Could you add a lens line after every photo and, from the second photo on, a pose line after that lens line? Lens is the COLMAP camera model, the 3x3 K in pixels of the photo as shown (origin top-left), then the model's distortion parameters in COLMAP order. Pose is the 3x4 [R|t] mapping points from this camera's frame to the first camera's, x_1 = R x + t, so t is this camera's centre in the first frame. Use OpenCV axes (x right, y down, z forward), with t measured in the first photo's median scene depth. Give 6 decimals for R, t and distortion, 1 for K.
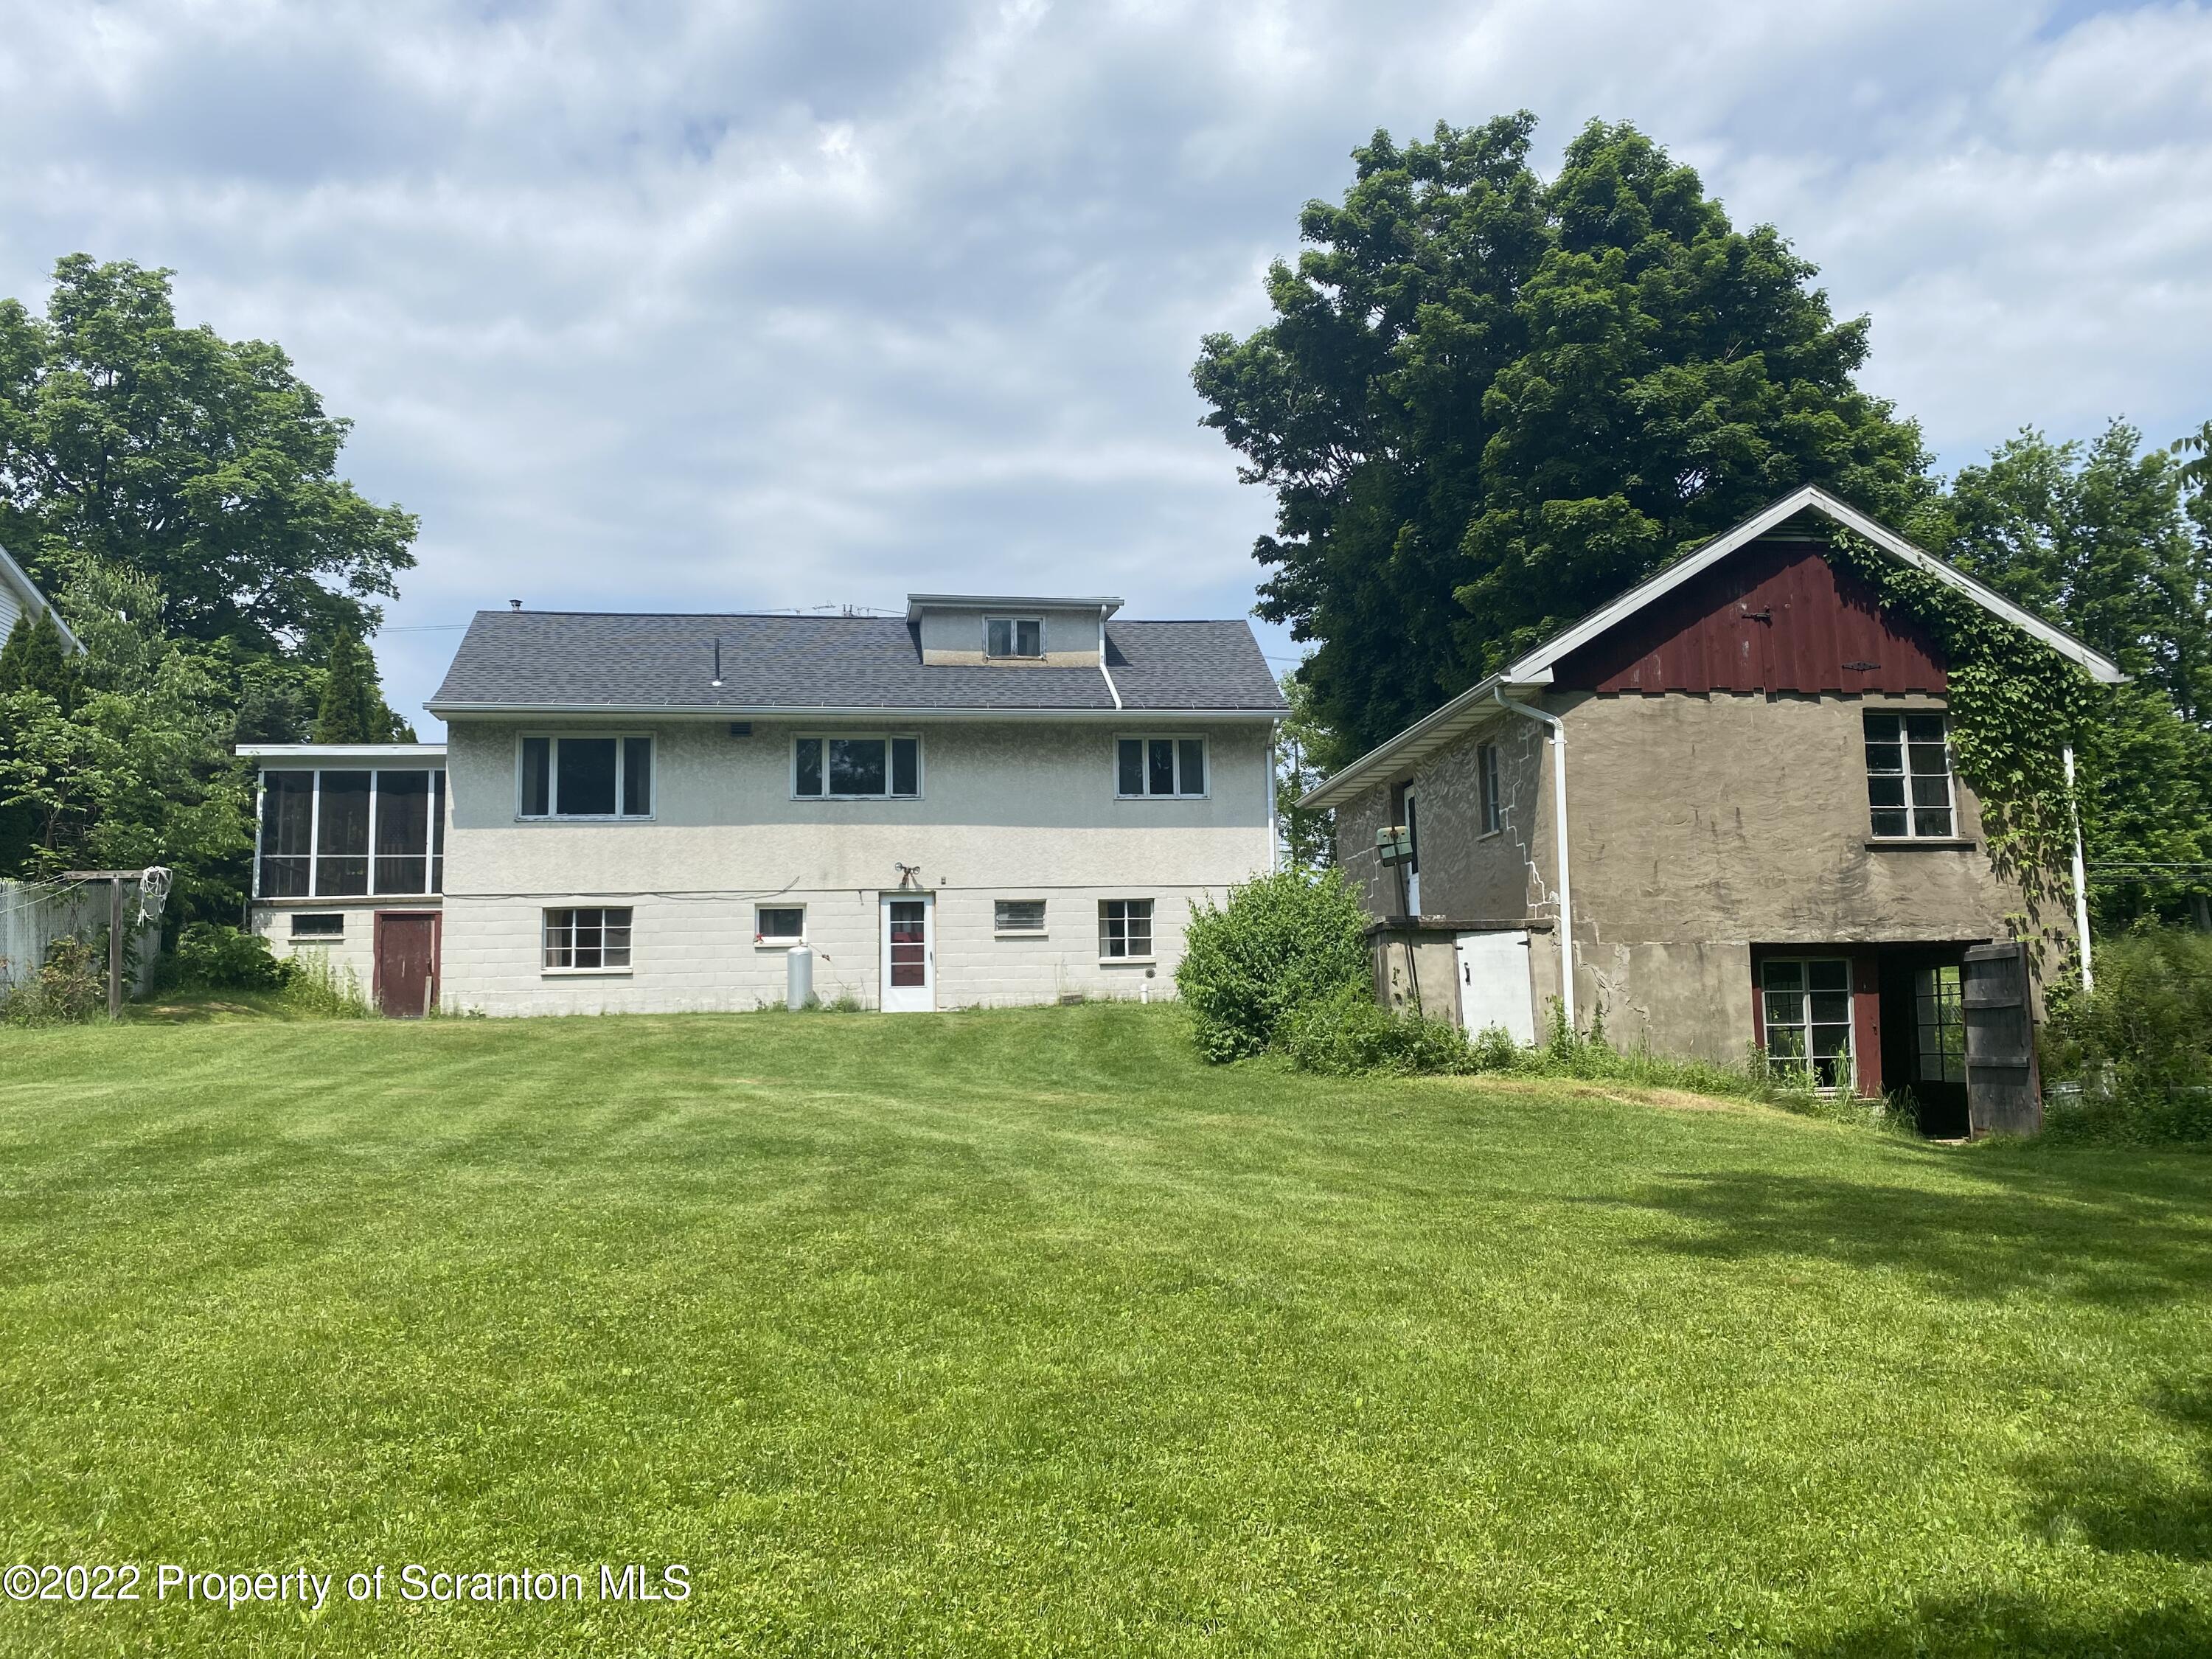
lens RADIAL K [[1691.8, 0, 1102.3], [0, 1691.8, 855.6], [0, 0, 1]] dist [0.082702, -0.002423]
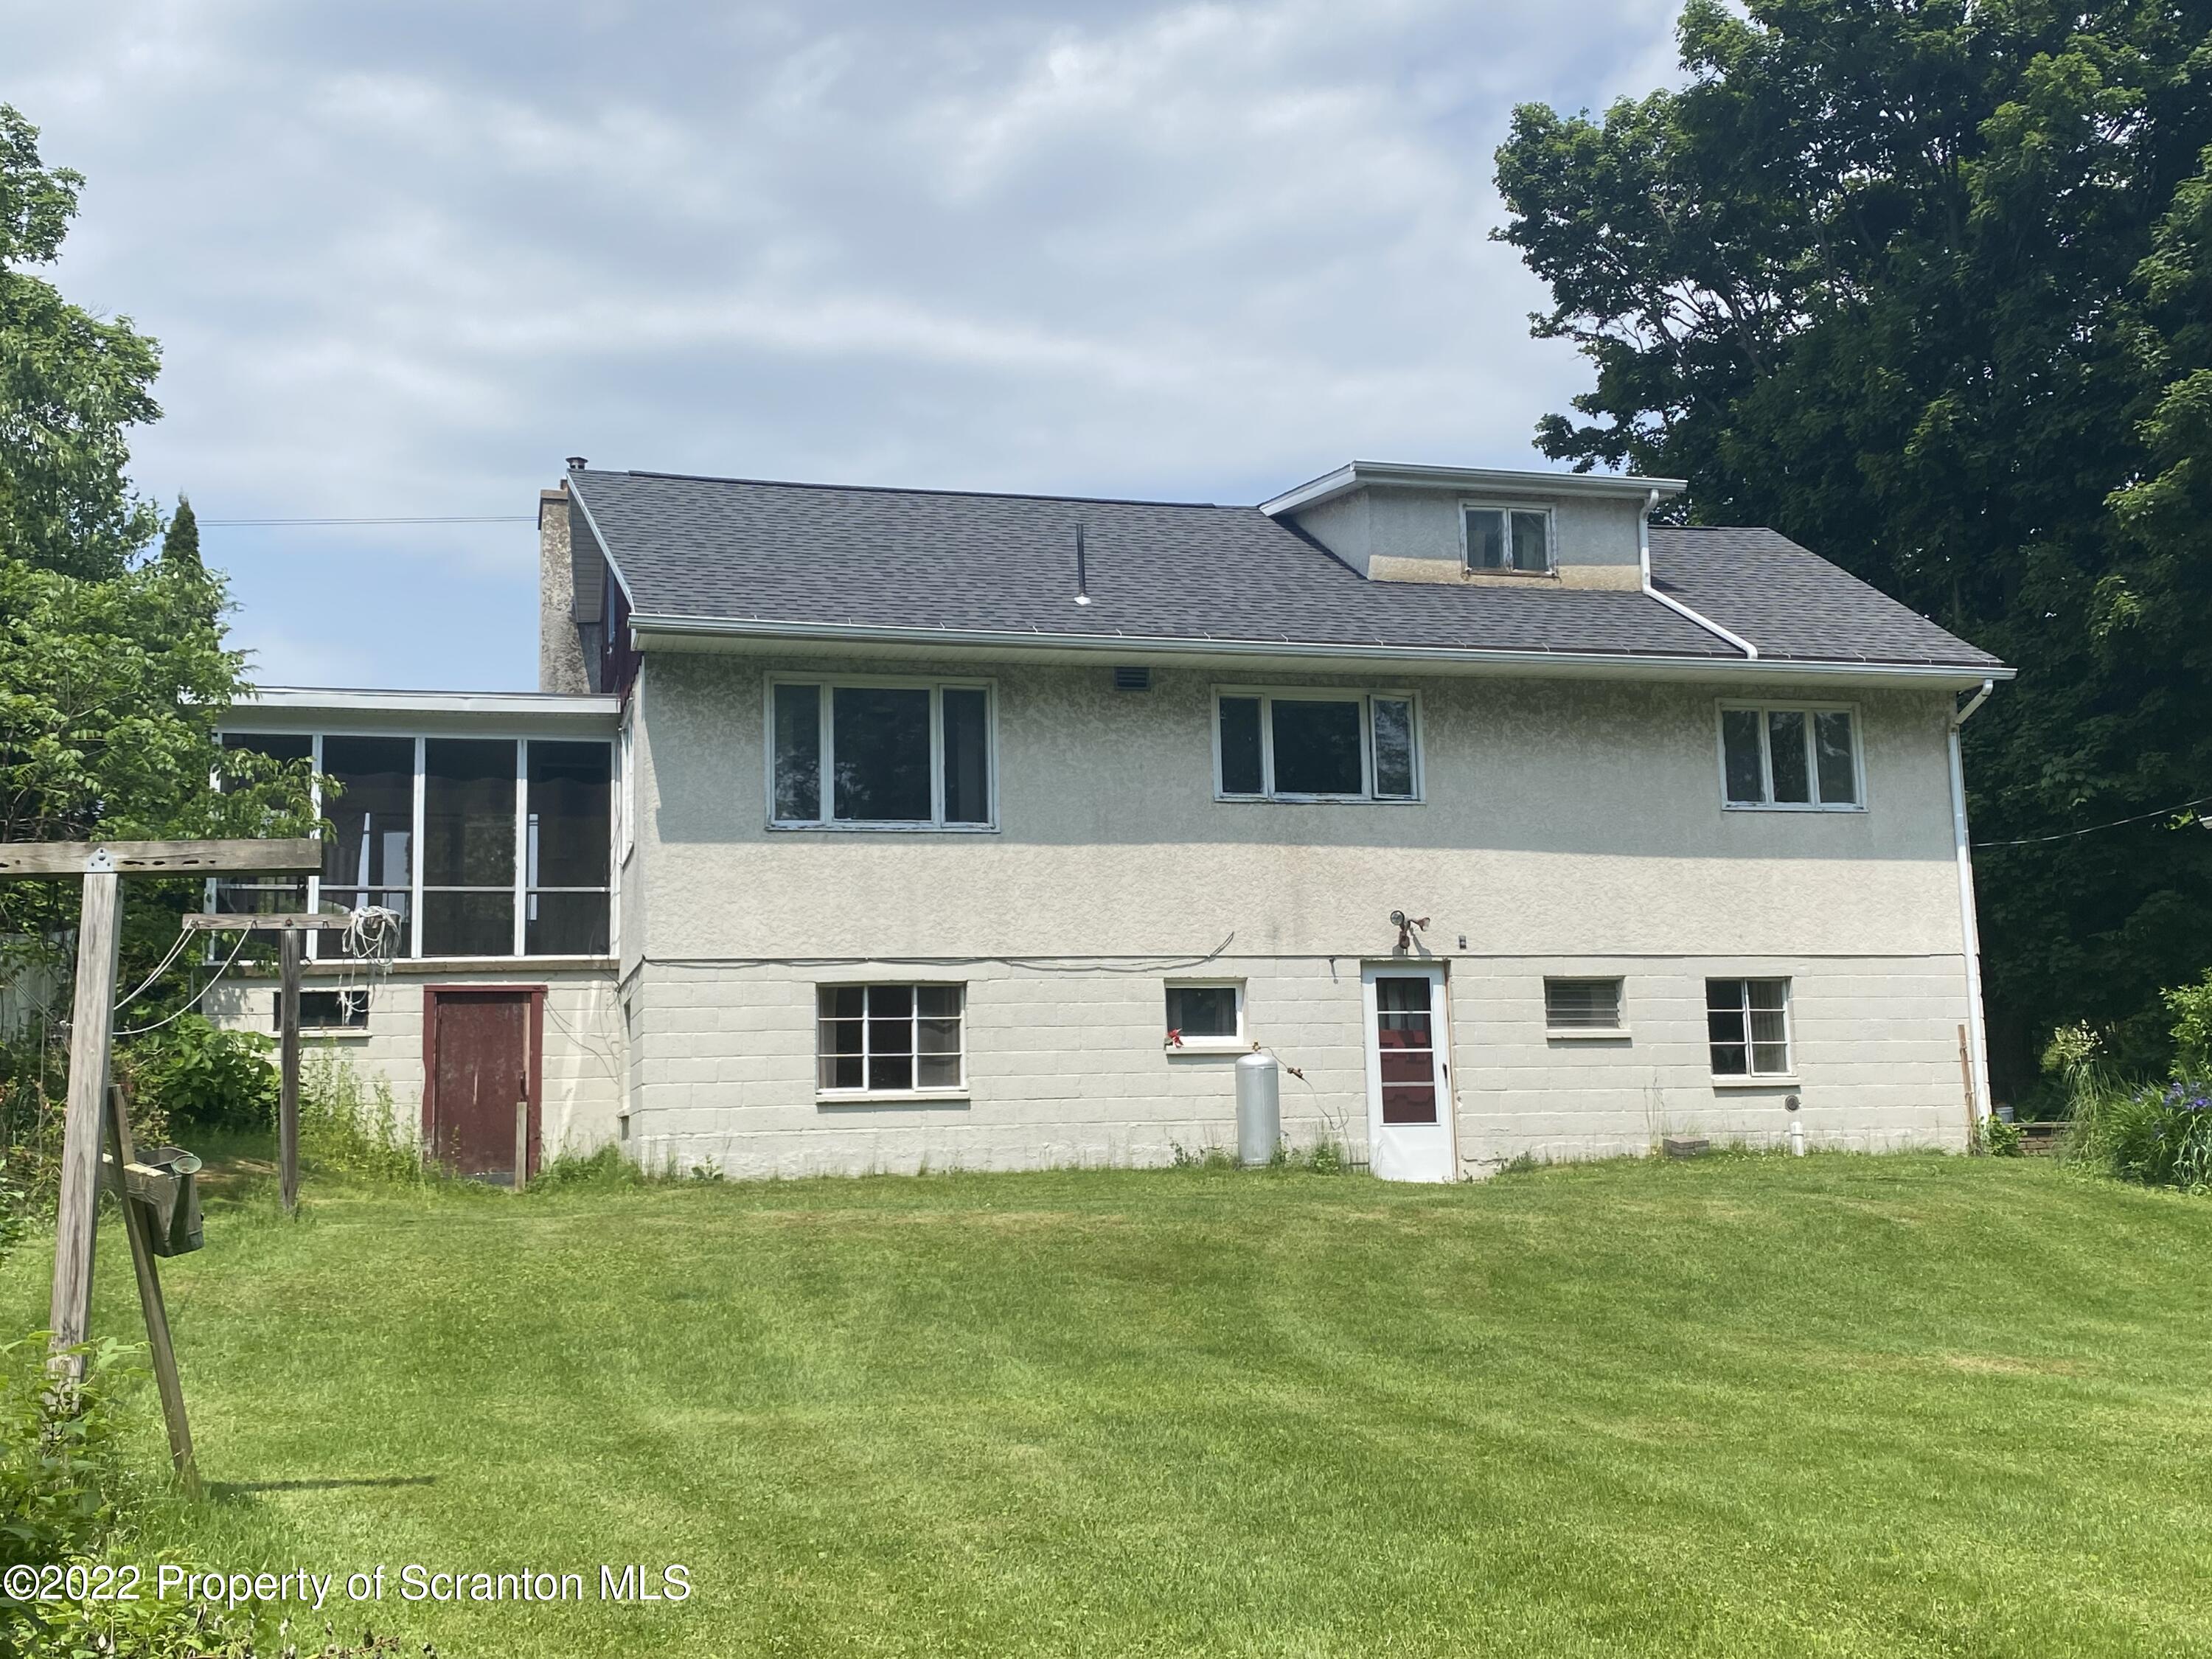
lens RADIAL K [[2423.8, 0, 1090.6], [0, 2423.8, 757.4], [0, 0, 1]] dist [0.201303, -0.682409]
pose [[0.990111, 0.020229, 0.138822, -0.341747], [-0.012475, 0.998324, -0.056506, 0.000062], [-0.139733, 0.054215, 0.988704, 0.174959]]
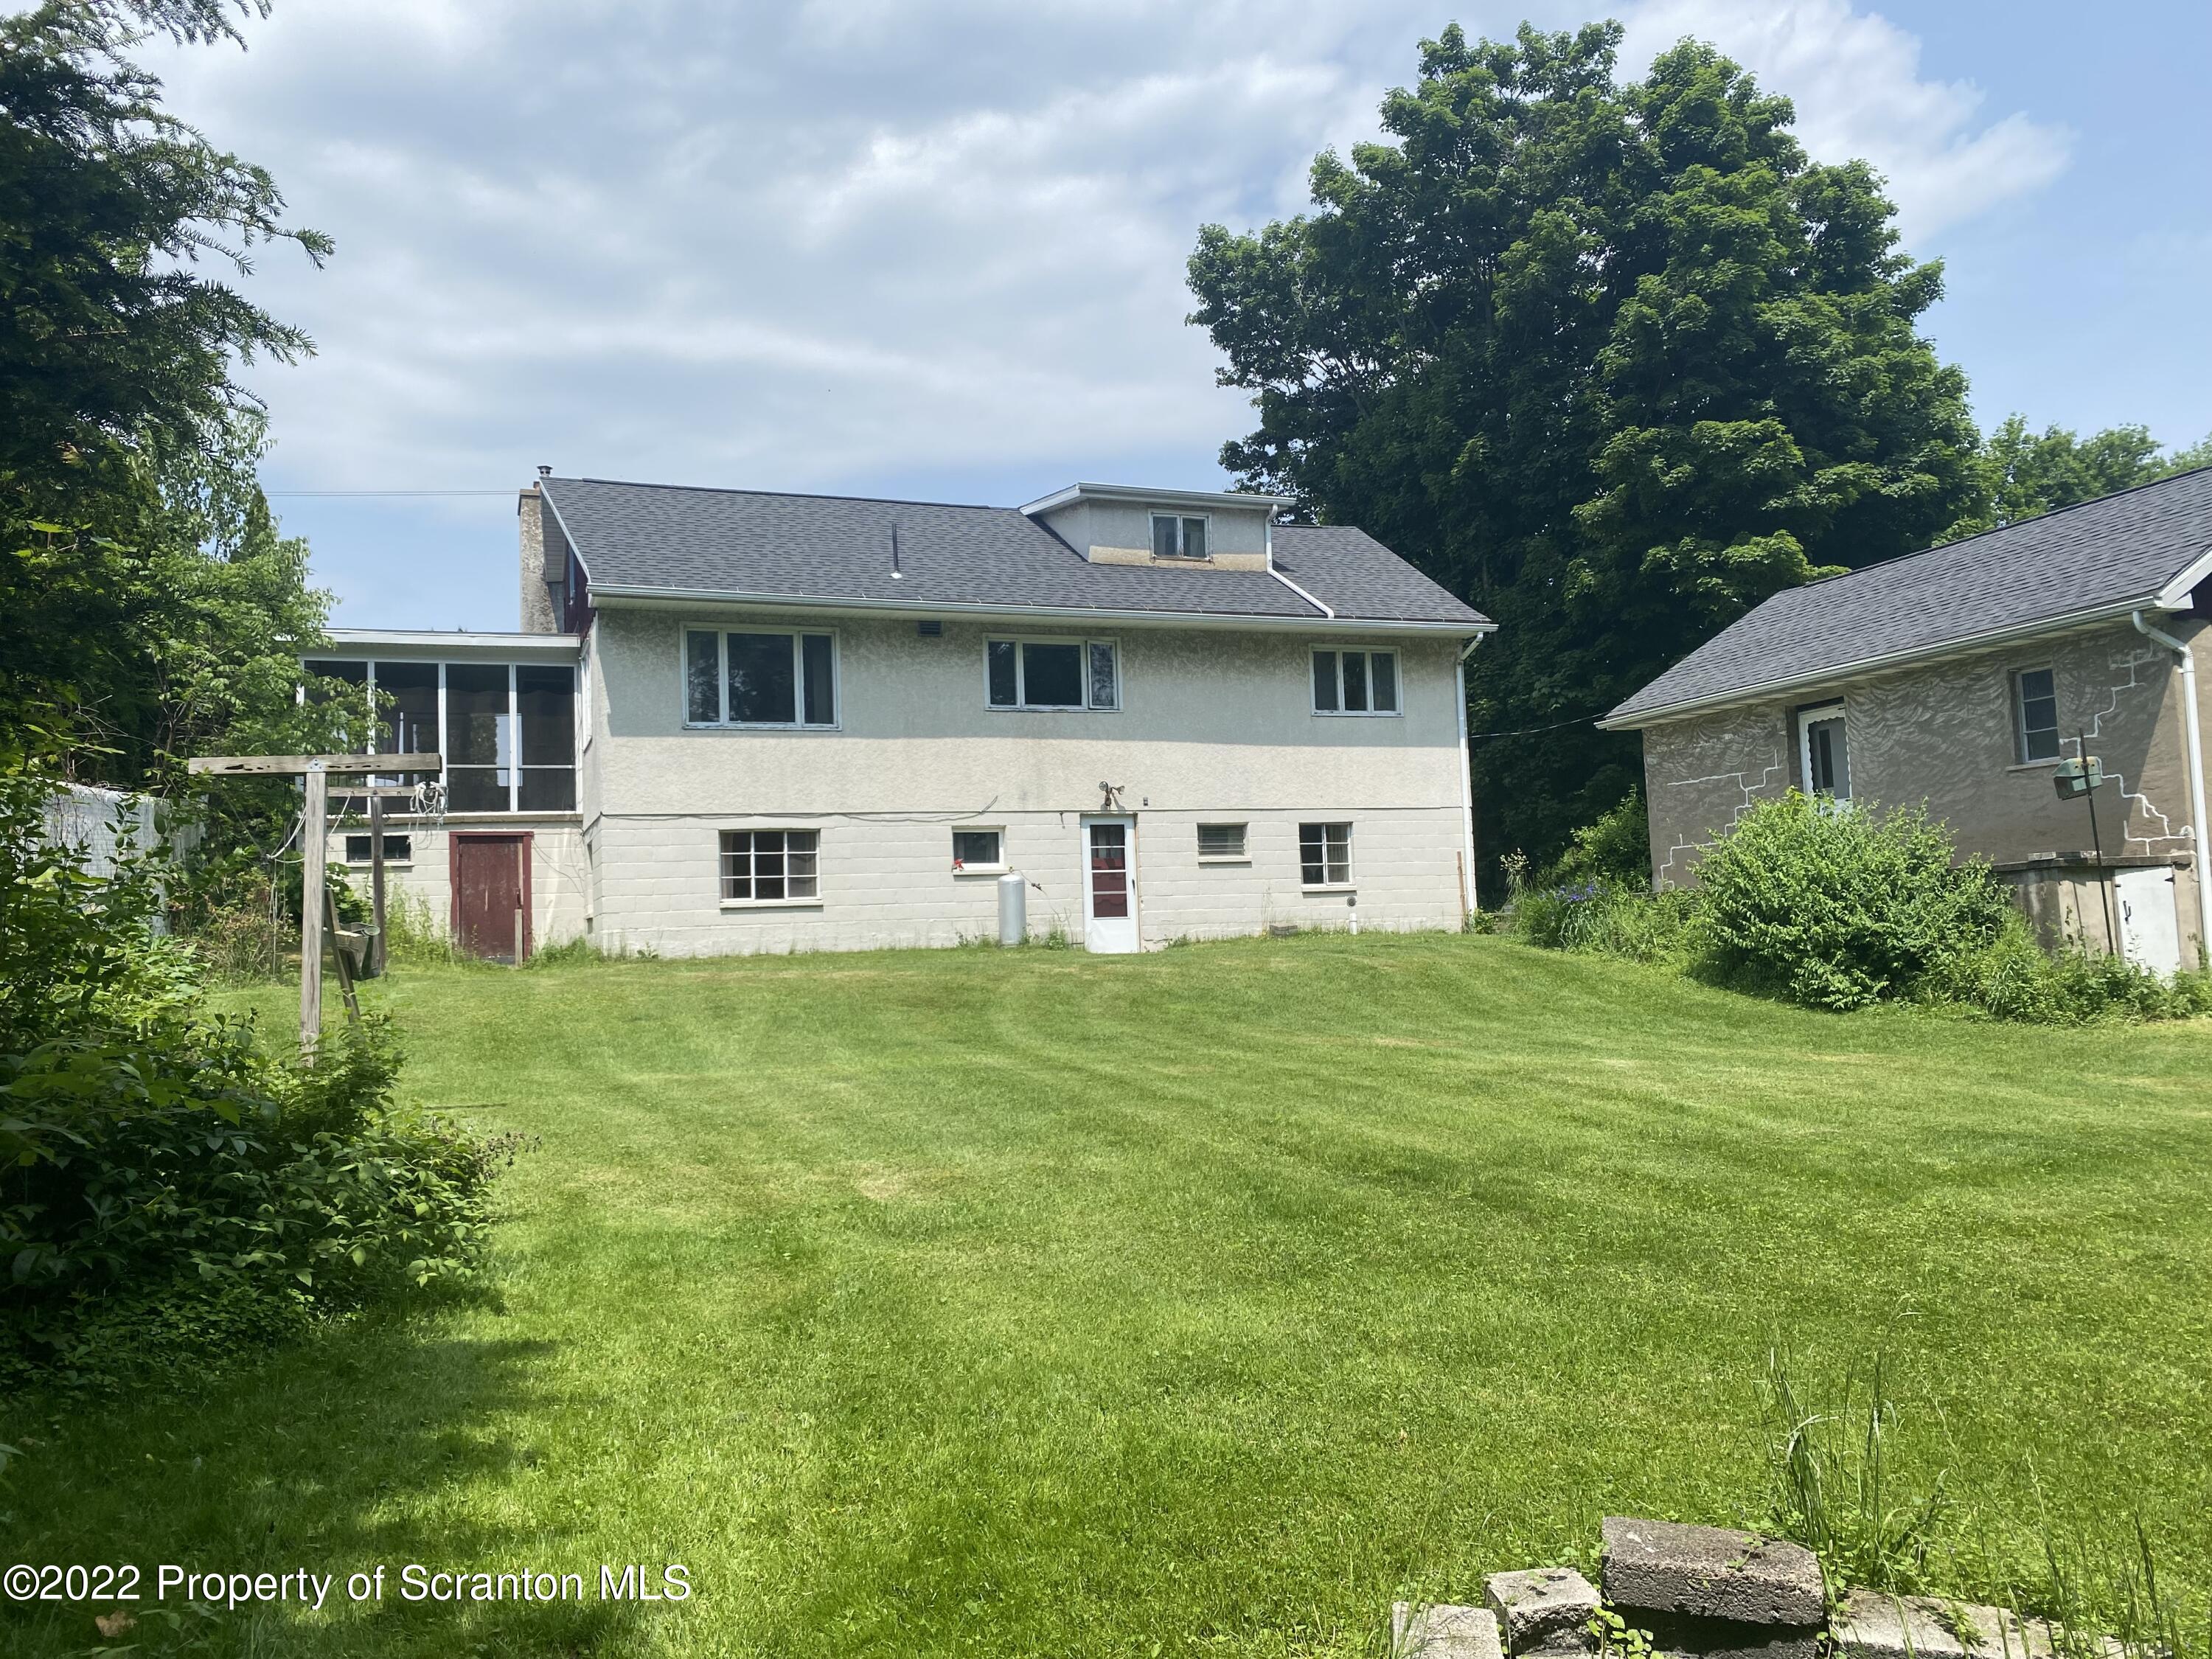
lens RADIAL K [[1725.3, 0, 1099.2], [0, 1725.3, 811.5], [0, 0, 1]] dist [0.062722, -0.002511]
pose [[0.970208, 0.005454, 0.242211, -0.343363], [-0.011921, 0.999610, 0.025242, -0.002940], [-0.241979, -0.027377, 0.969895, 0.105419]]
